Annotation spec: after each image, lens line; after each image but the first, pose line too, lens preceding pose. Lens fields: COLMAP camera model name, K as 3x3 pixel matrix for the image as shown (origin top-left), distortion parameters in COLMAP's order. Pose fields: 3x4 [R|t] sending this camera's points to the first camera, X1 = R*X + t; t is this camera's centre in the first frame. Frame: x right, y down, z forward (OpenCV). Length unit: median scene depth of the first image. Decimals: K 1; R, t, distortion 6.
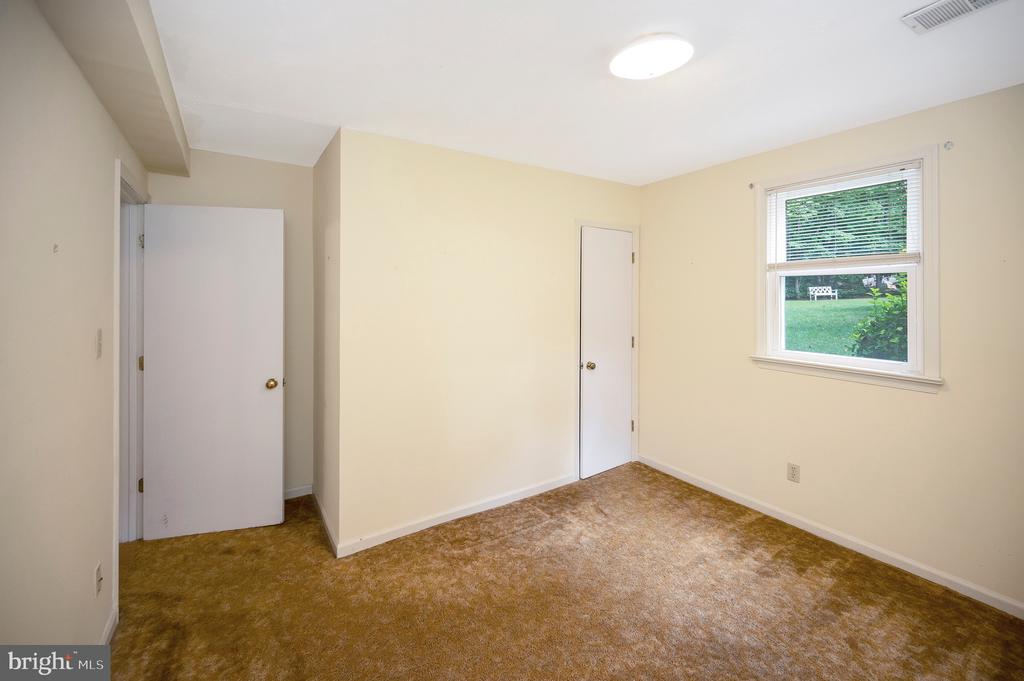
lens RADIAL K [[413.8, 0, 515.3], [0, 413.8, 319.1], [0, 0, 1]] dist [0.000277, 0.000018]
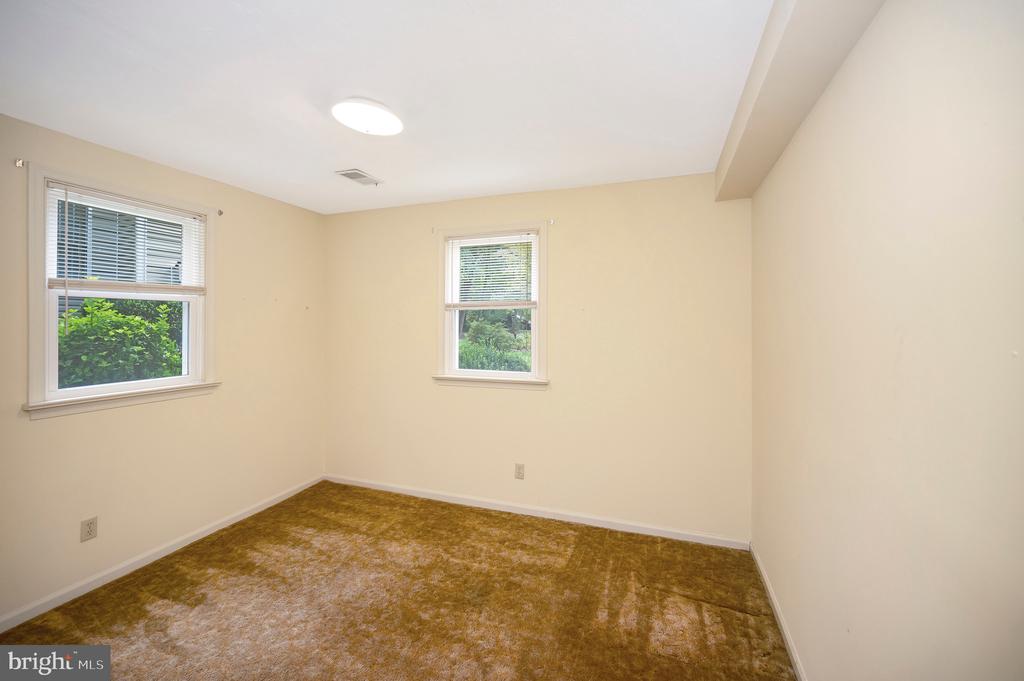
lens RADIAL K [[413.8, 0, 515.3], [0, 413.8, 319.1], [0, 0, 1]] dist [0.000277, 0.000018]
pose [[-0.593020, 0.006802, 0.805159, -0.566436], [0.044297, 0.998726, 0.024189, -0.038845], [-0.803968, 0.050010, -0.592566, 0.841354]]
